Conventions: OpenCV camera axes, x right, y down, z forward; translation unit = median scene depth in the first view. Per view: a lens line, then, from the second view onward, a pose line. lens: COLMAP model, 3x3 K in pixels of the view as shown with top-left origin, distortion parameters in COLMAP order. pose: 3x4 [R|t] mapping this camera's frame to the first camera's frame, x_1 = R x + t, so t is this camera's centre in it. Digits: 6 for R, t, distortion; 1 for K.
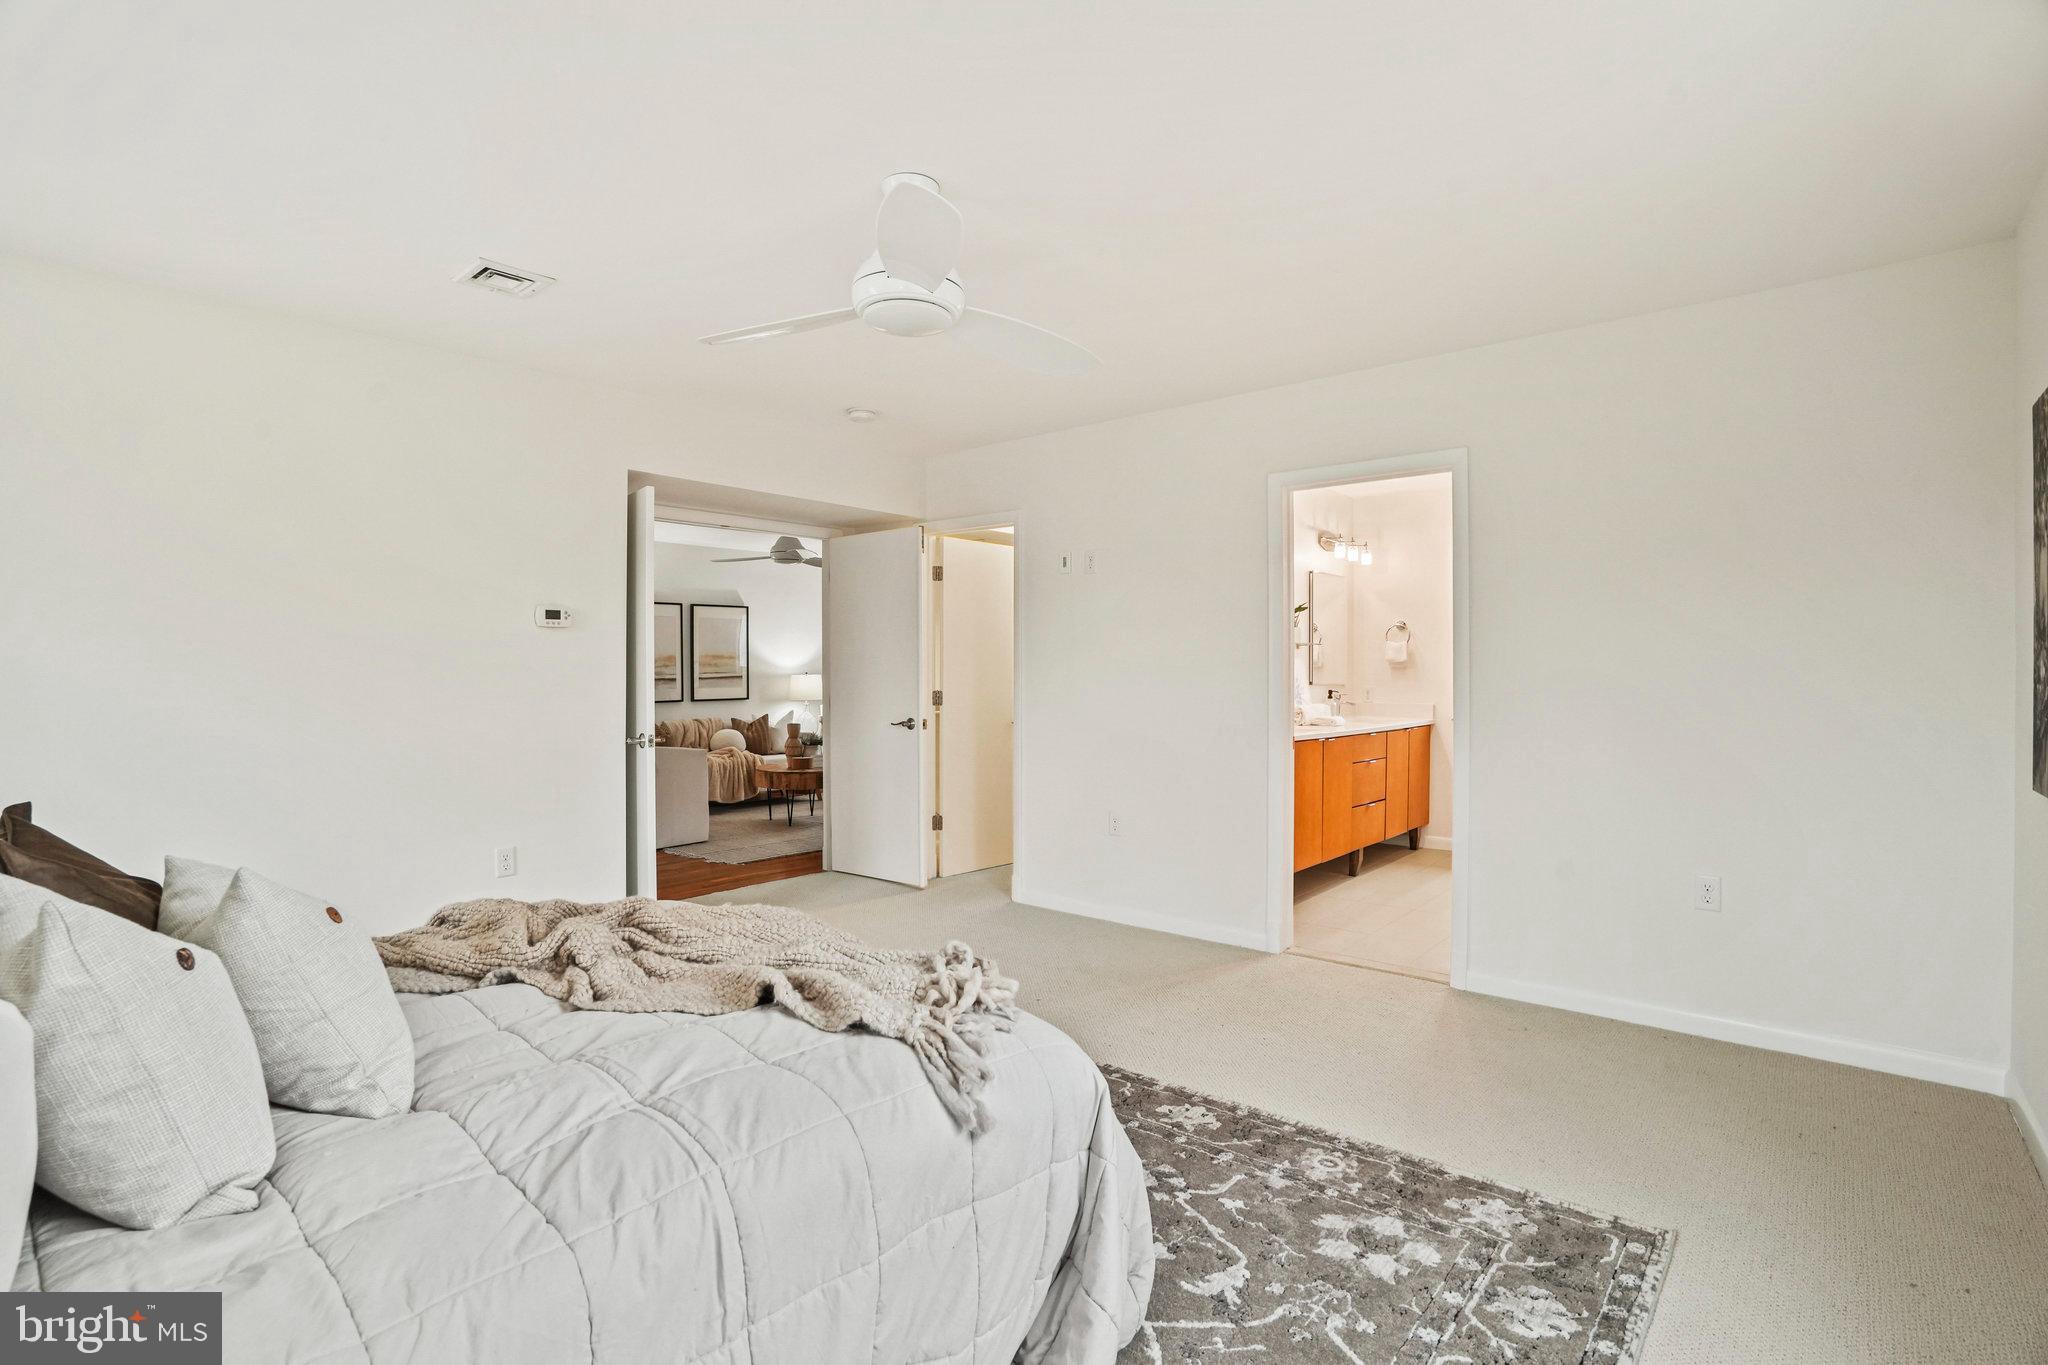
lens RADIAL K [[977.9, 0, 1007.2], [0, 977.9, 684.8], [0, 0, 1]] dist [-0.056340, 0.021813]
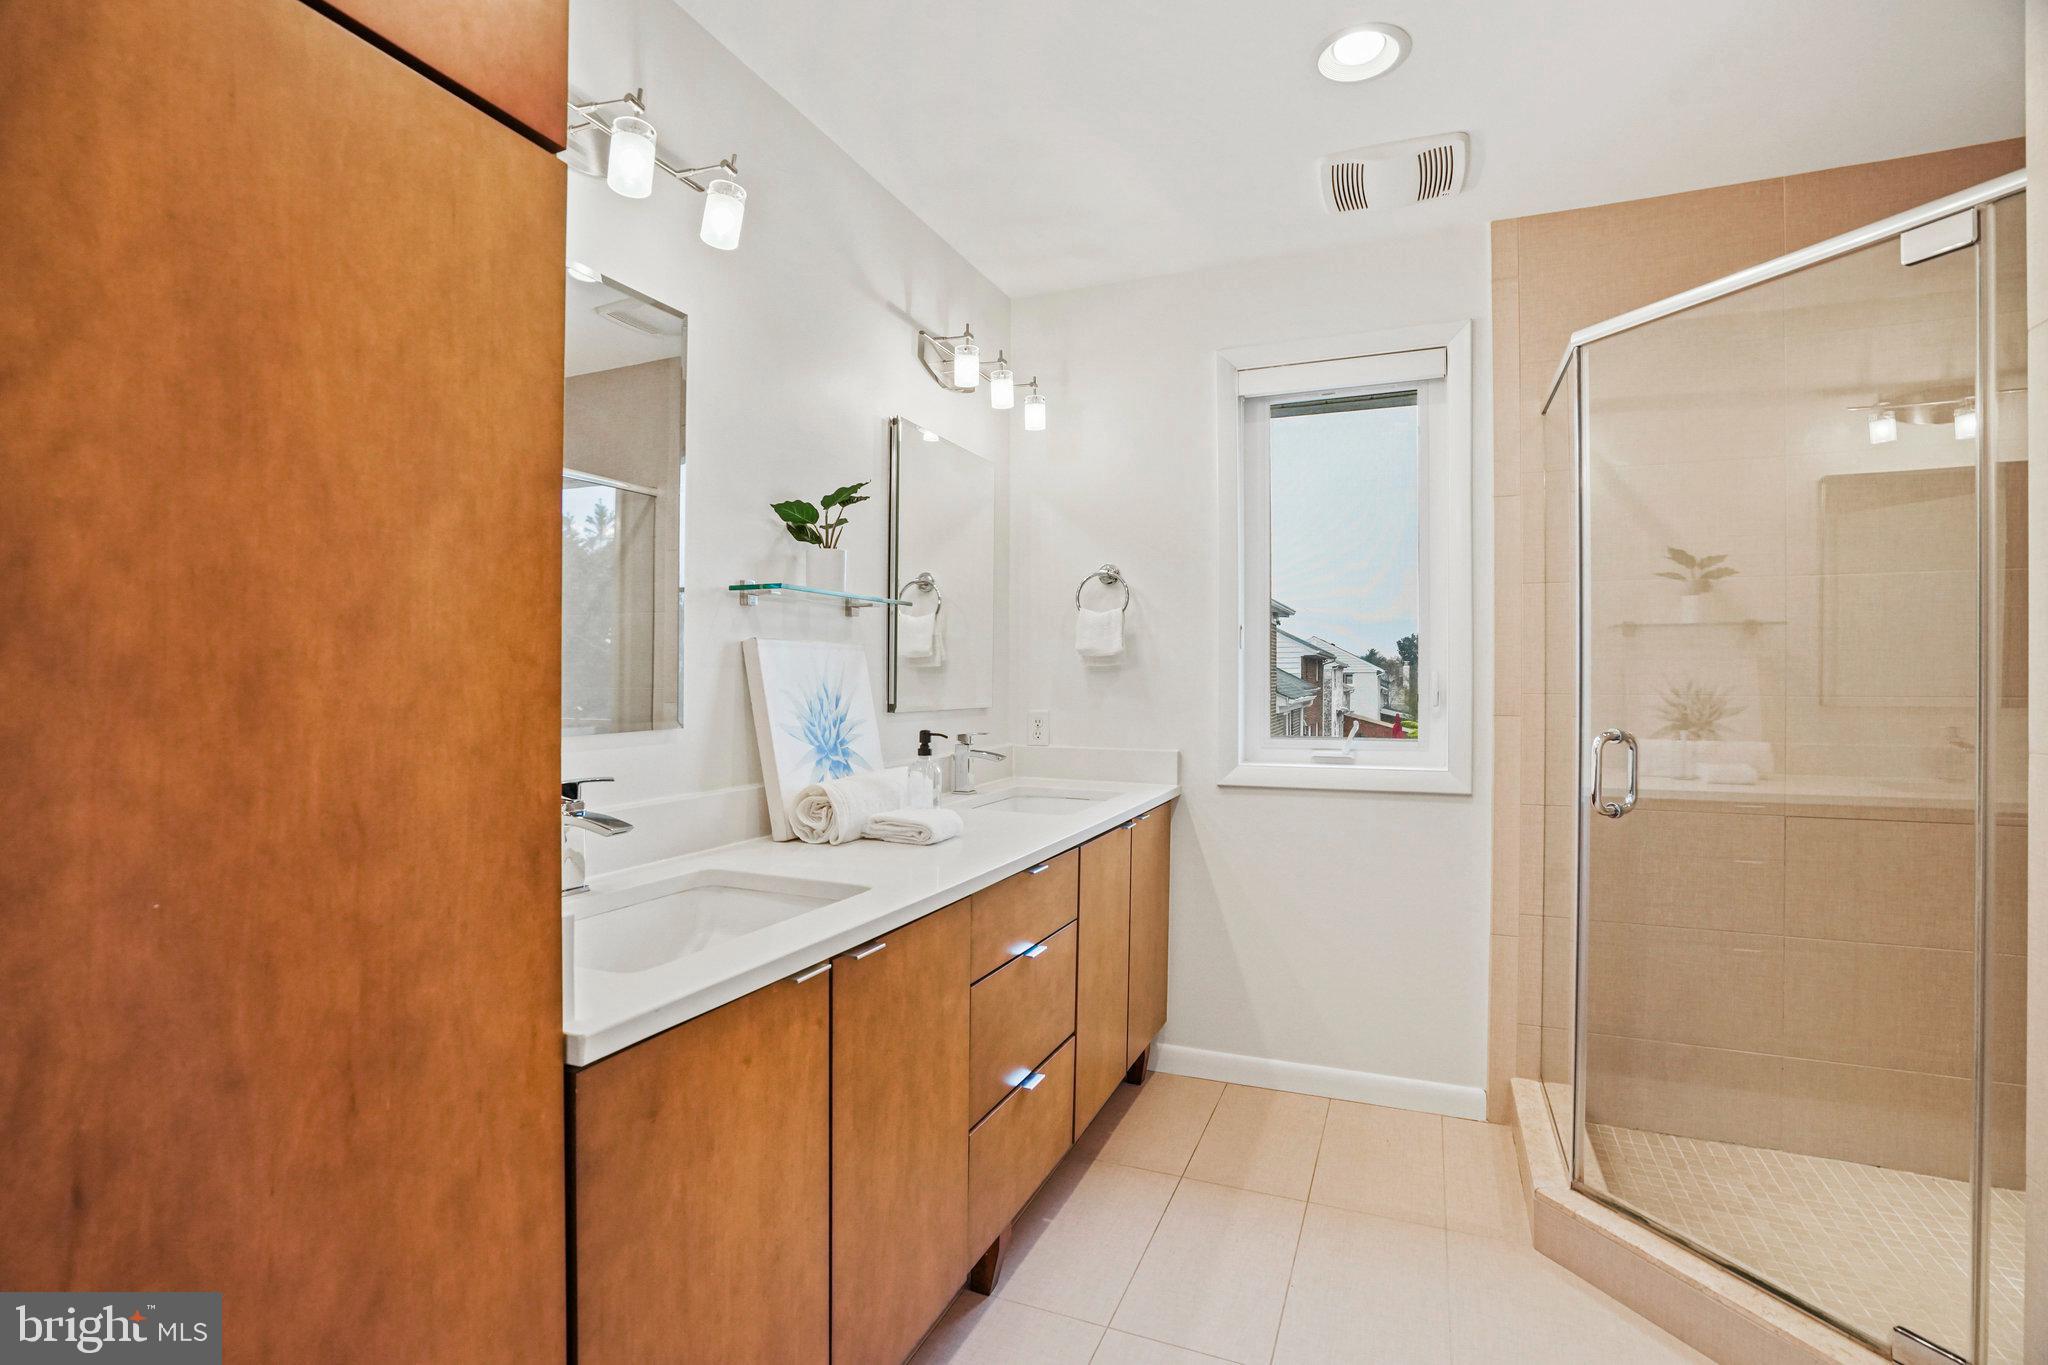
lens RADIAL K [[977.9, 0, 1007.2], [0, 977.9, 684.8], [0, 0, 1]] dist [-0.056340, 0.021813]
pose [[0.955441, 0.002300, 0.295172, 0.236290], [-0.002532, 0.999997, 0.000403, -0.010565], [-0.295170, -0.001132, 0.955444, 0.603175]]
